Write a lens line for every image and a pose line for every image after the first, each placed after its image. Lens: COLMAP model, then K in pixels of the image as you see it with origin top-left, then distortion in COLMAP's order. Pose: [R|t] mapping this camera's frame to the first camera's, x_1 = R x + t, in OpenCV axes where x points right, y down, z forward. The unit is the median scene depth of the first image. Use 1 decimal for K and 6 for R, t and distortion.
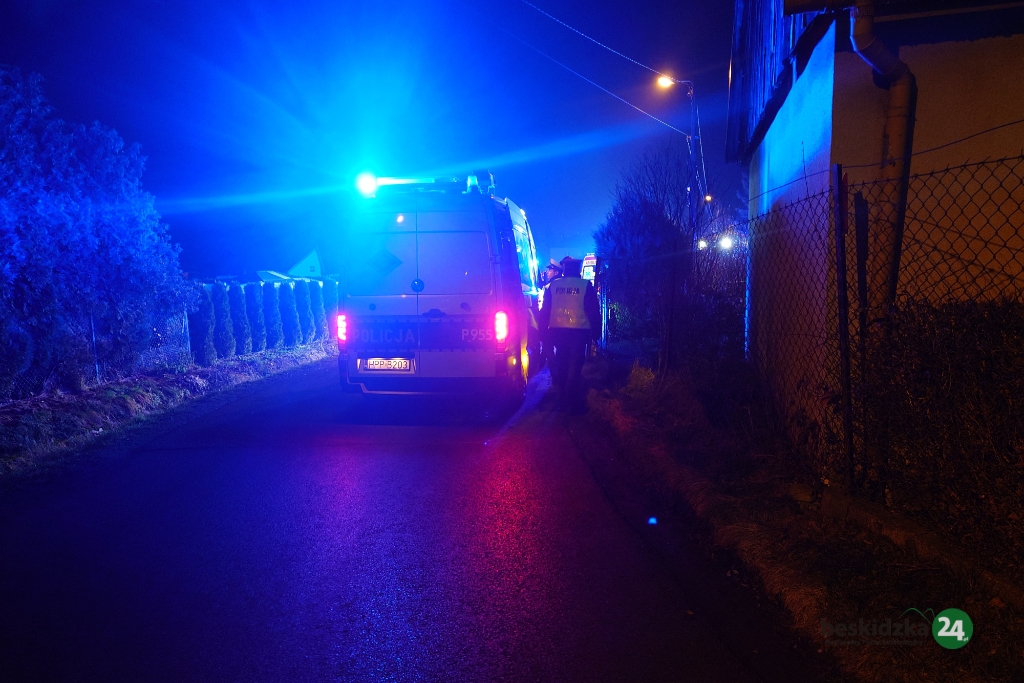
lens RADIAL K [[794.1, 0, 511.3], [0, 794.1, 343.8], [0, 0, 1]] dist [0.040494, -0.002793]
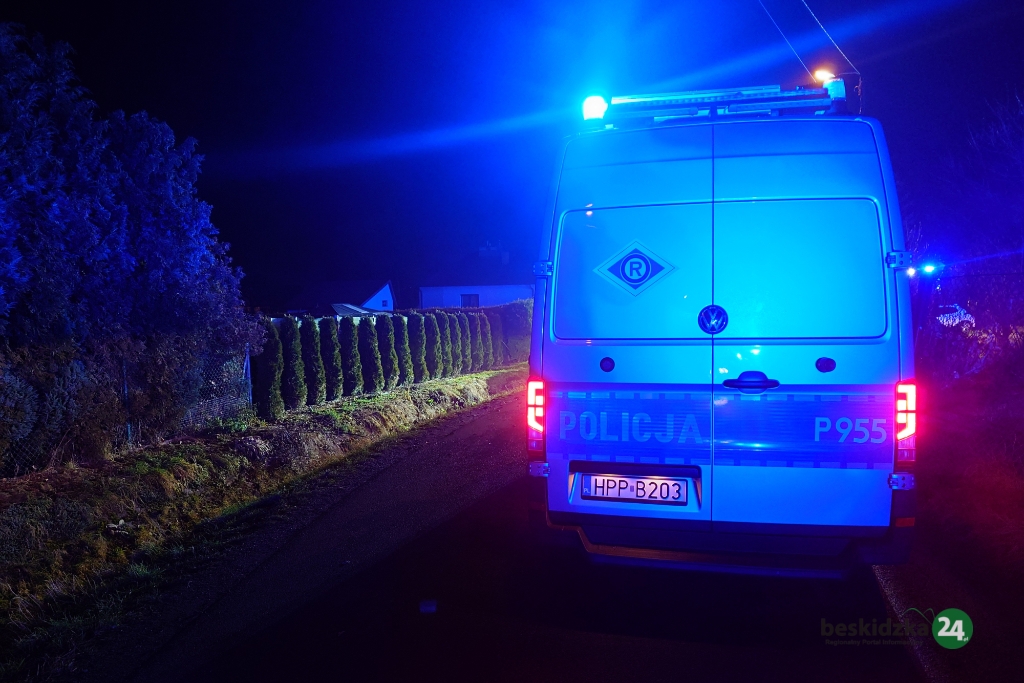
lens RADIAL K [[794.1, 0, 513.1], [0, 794.1, 339.1], [0, 0, 1]] dist [0.040494, -0.002793]
pose [[0.997069, 0.006357, -0.076243, -0.099652], [-0.010304, 0.998620, -0.051491, -0.018921], [0.075810, 0.052125, 0.995759, 0.273930]]
